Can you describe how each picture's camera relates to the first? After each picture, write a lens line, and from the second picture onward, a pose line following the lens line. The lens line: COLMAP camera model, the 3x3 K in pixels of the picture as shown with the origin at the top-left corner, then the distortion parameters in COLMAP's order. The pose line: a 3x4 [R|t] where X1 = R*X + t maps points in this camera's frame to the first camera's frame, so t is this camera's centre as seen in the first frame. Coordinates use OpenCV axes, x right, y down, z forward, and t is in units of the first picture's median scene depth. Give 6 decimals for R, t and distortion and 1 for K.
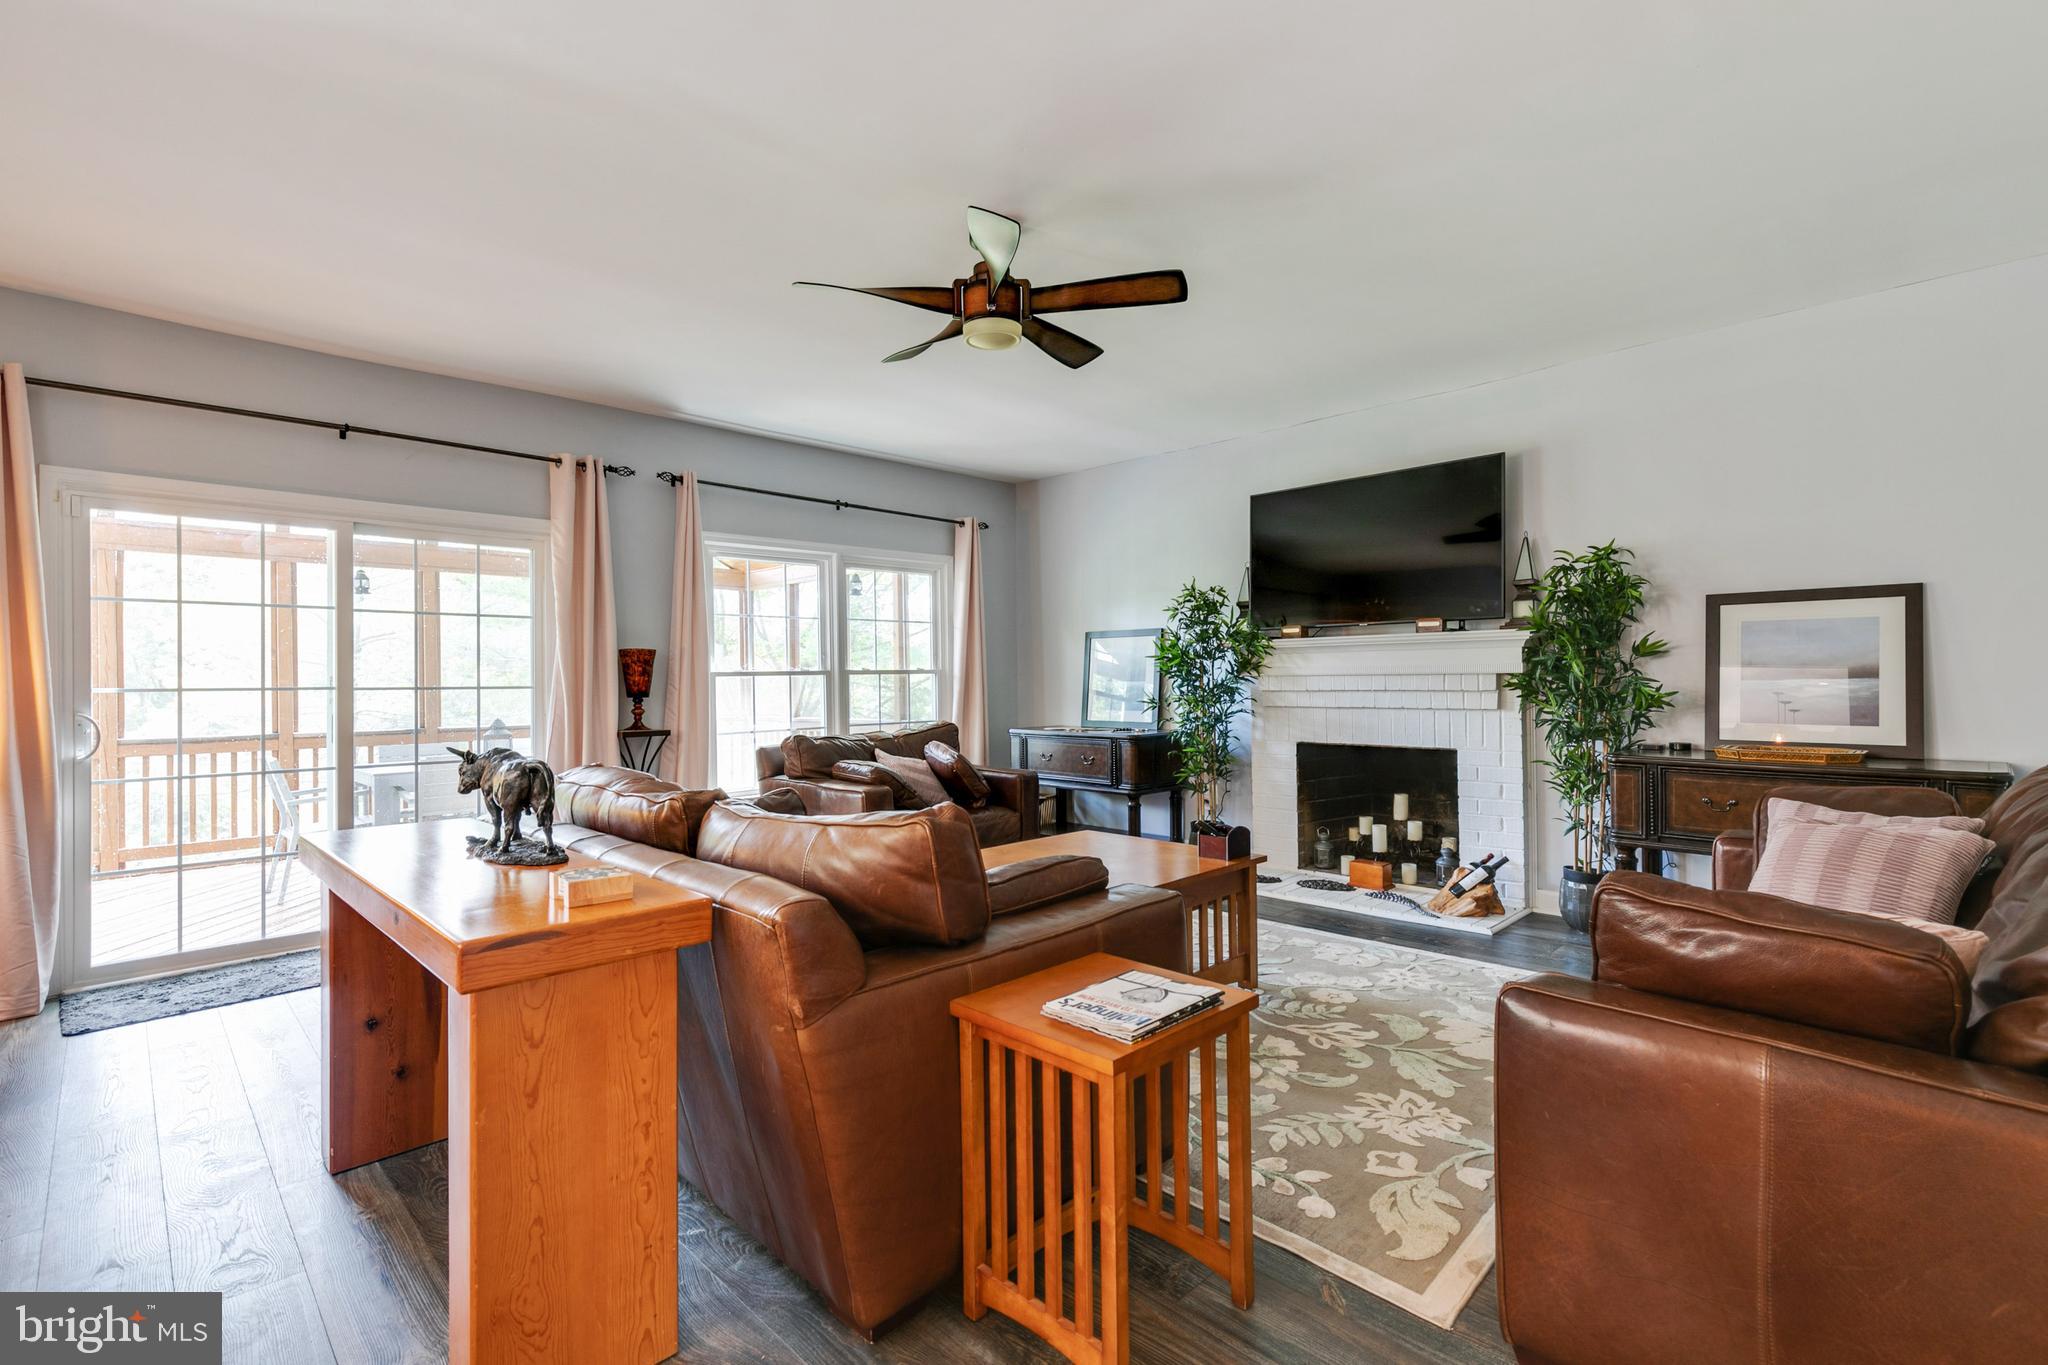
lens RADIAL K [[933.5, 0, 1010.5], [0, 933.5, 675.8], [0, 0, 1]] dist [0.000296, -0.000154]
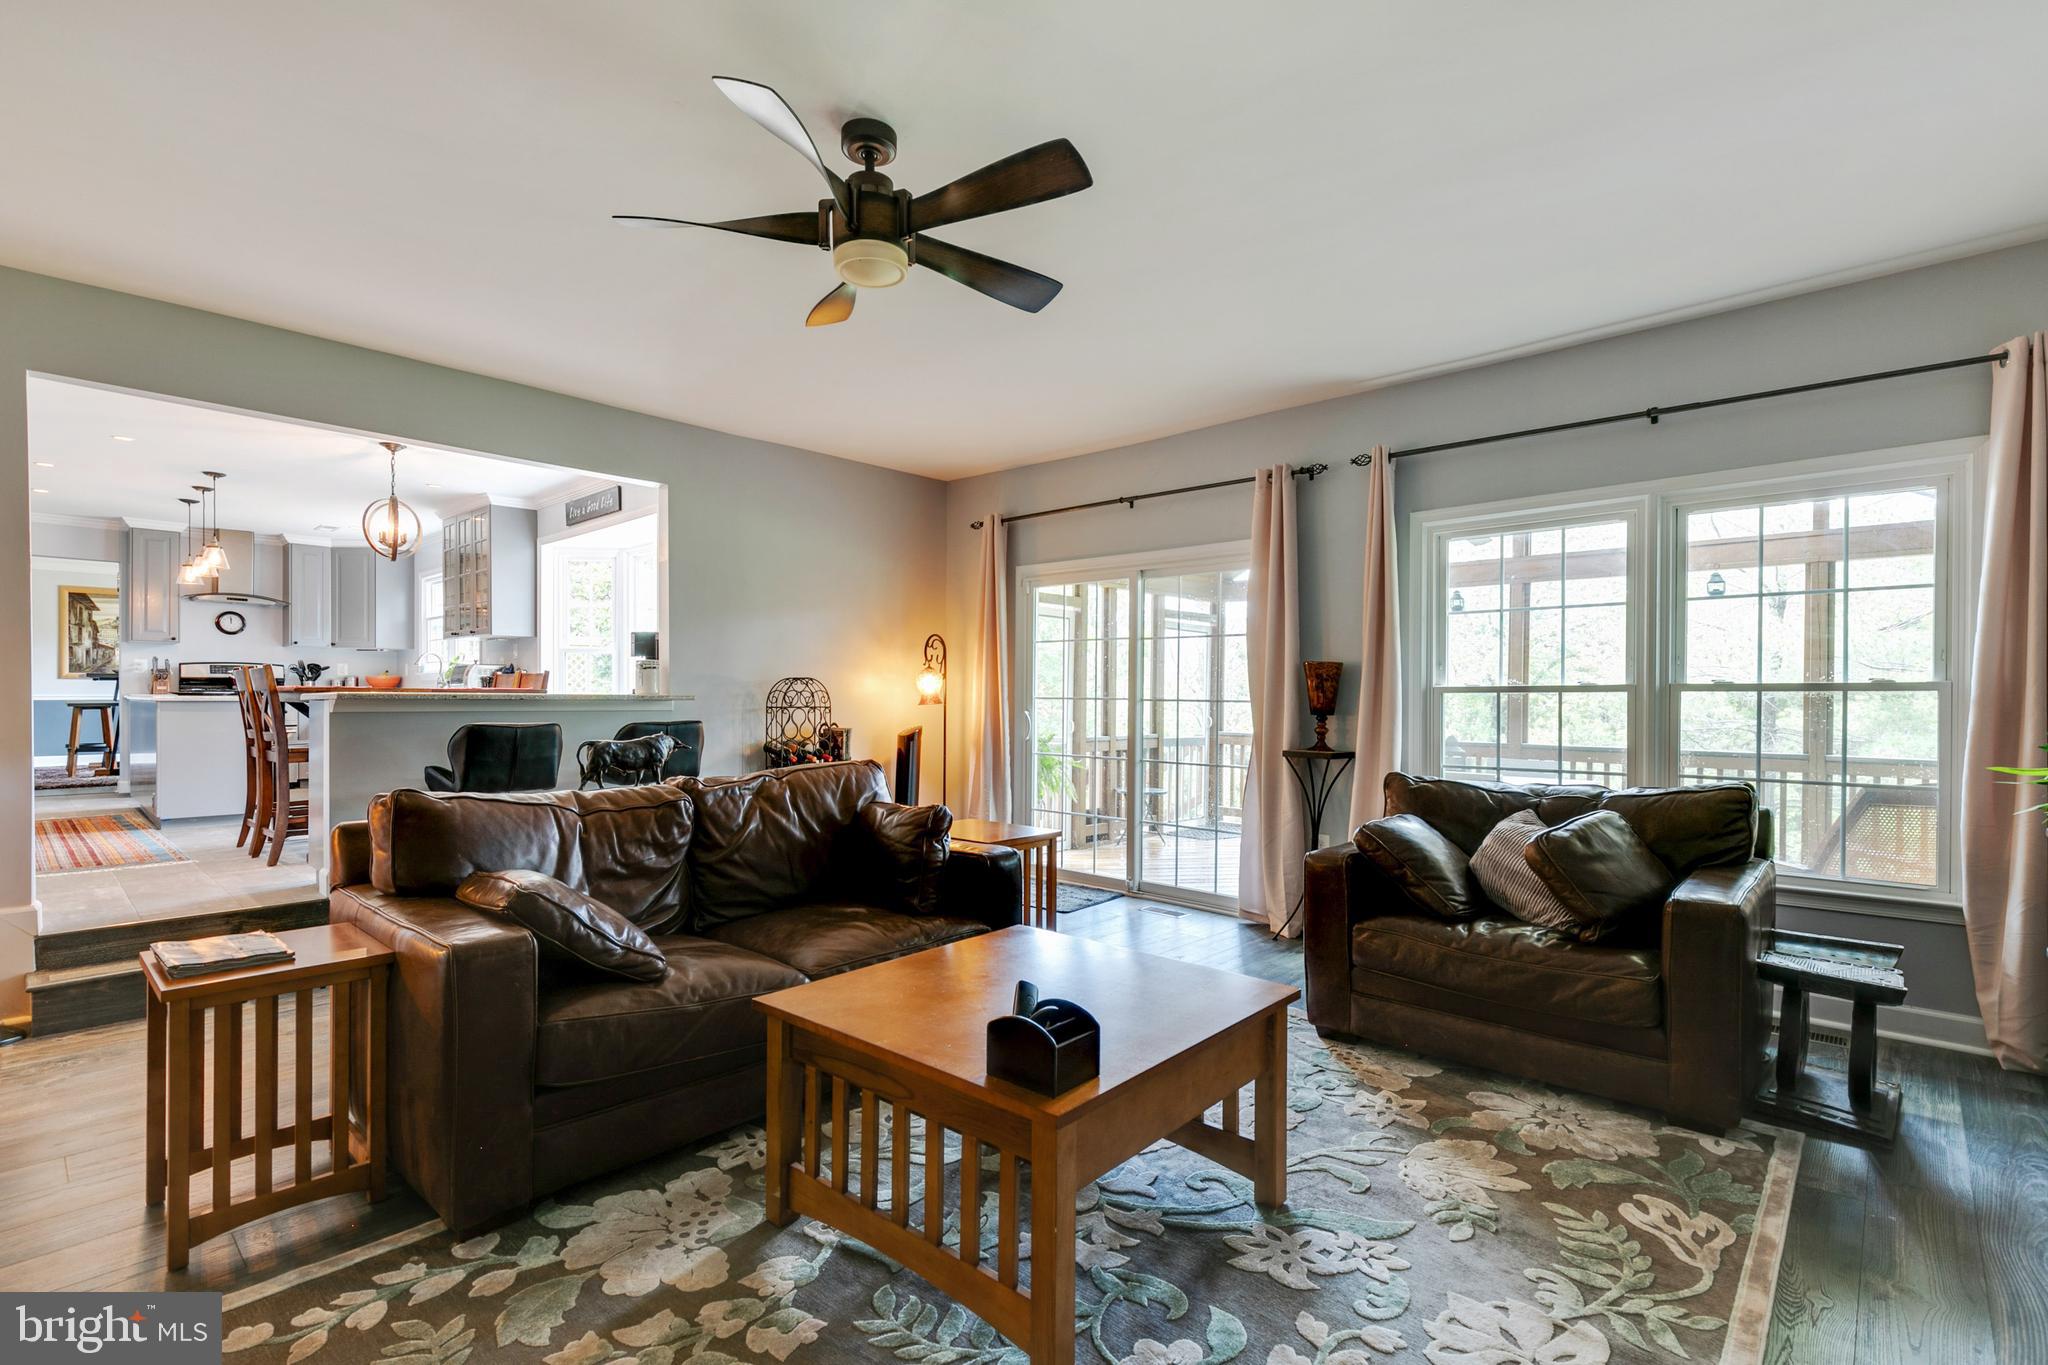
lens RADIAL K [[933.5, 0, 1008.1], [0, 933.5, 692.5], [0, 0, 1]] dist [0.000296, -0.000154]
pose [[0.019433, 0.005664, -0.999795, 1.158206], [-0.003714, 0.999977, 0.005593, -0.006465], [0.999804, 0.003605, 0.019454, 1.528839]]
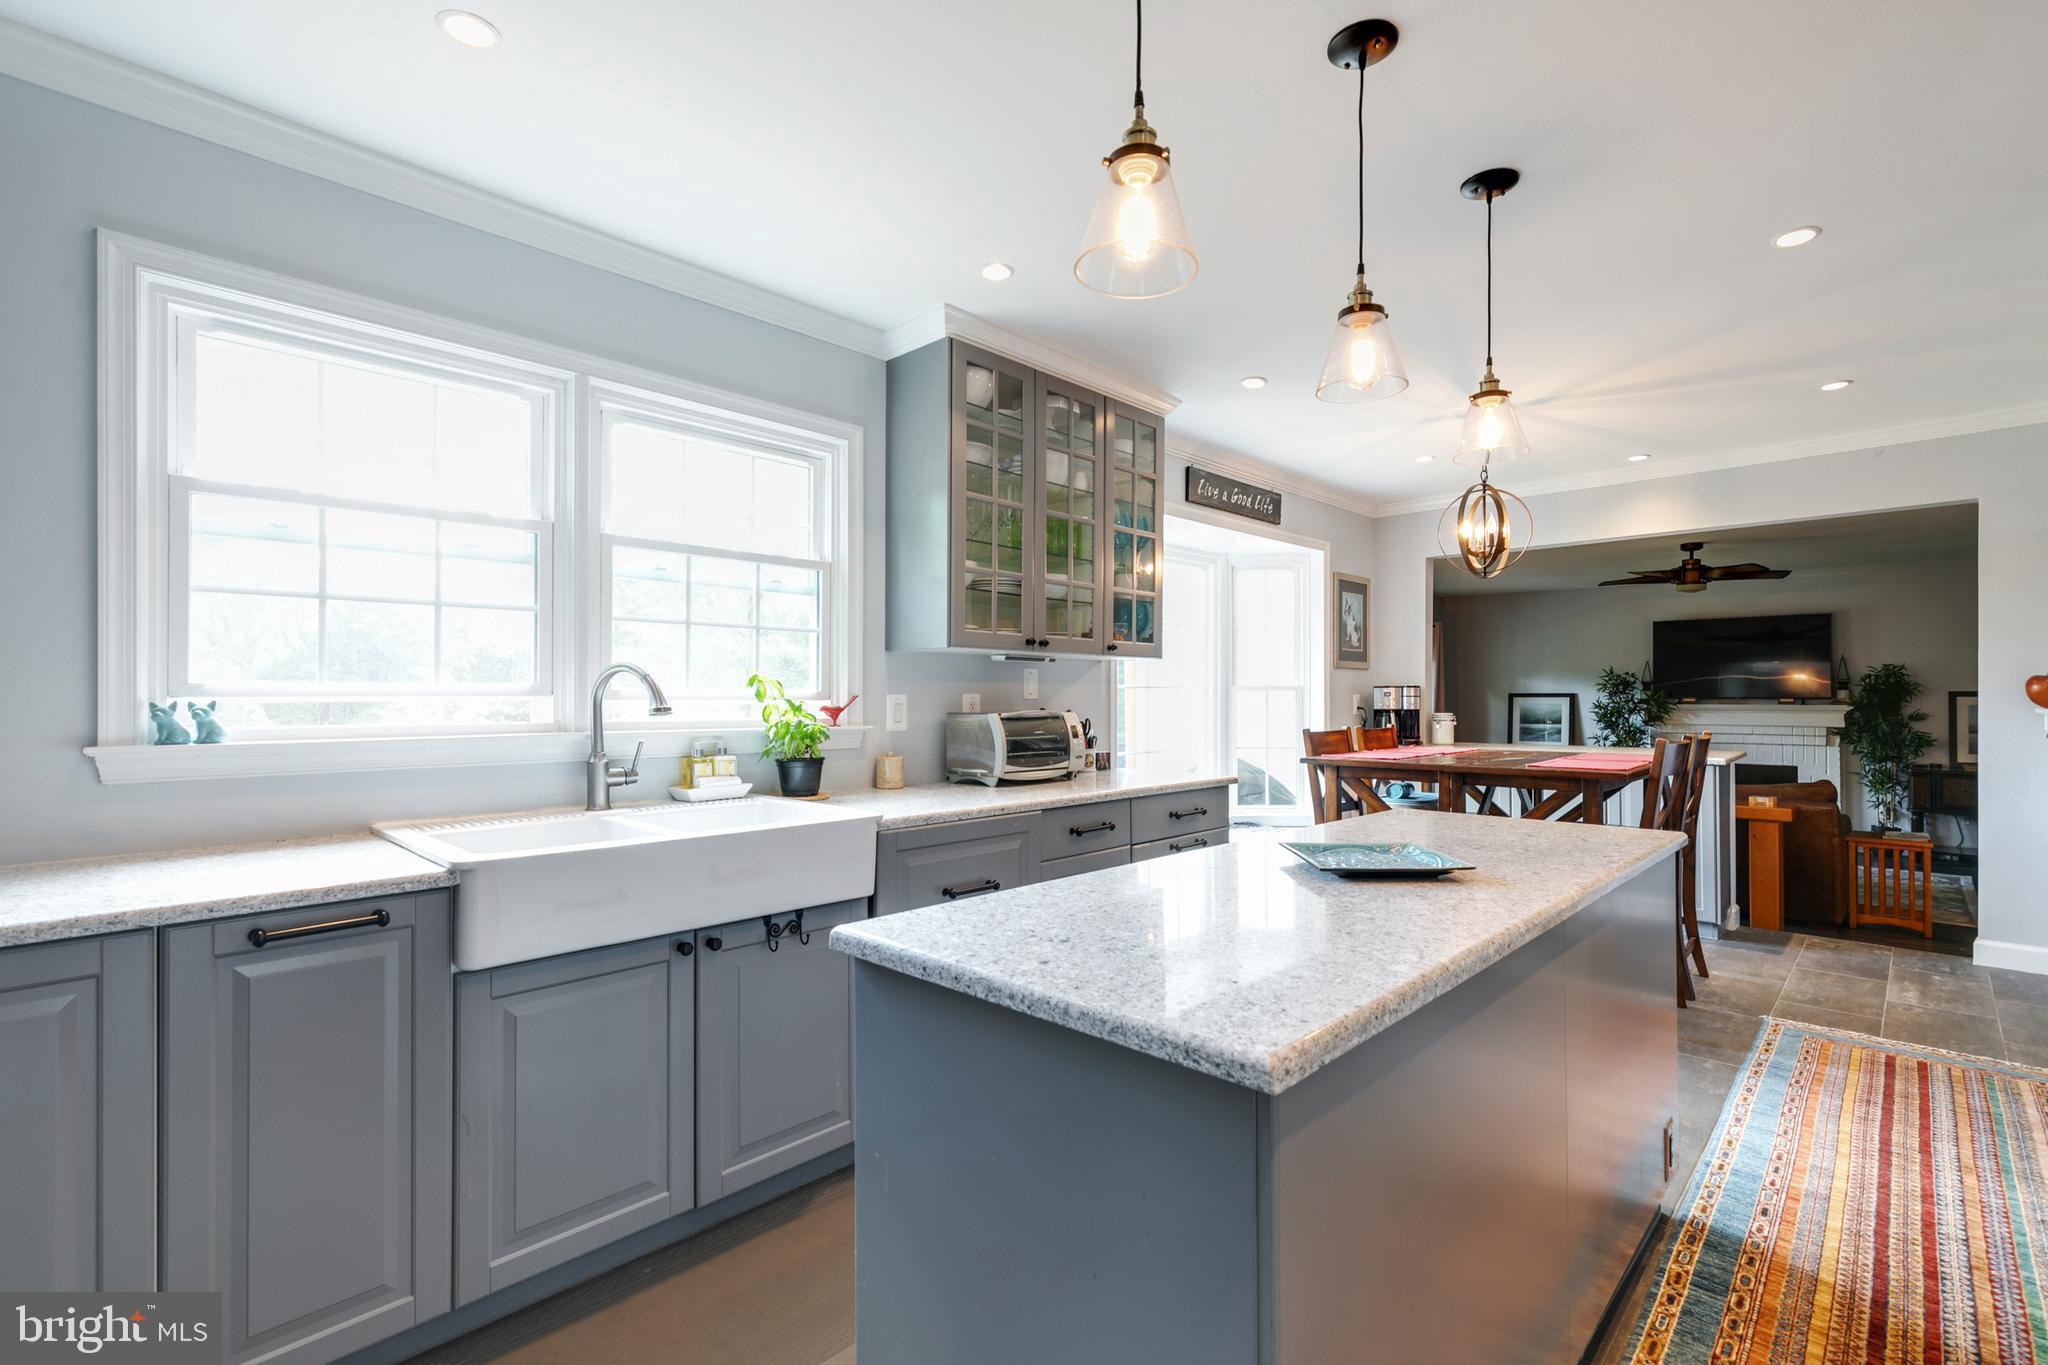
lens RADIAL K [[933.5, 0, 1020.8], [0, 933.5, 690.7], [0, 0, 1]] dist [0.000296, -0.000154]
pose [[0.999971, 0.007624, 0.000837, -1.056094], [-0.007619, 0.999958, -0.005018, -0.050884], [-0.000875, 0.005012, 0.999987, -0.854620]]
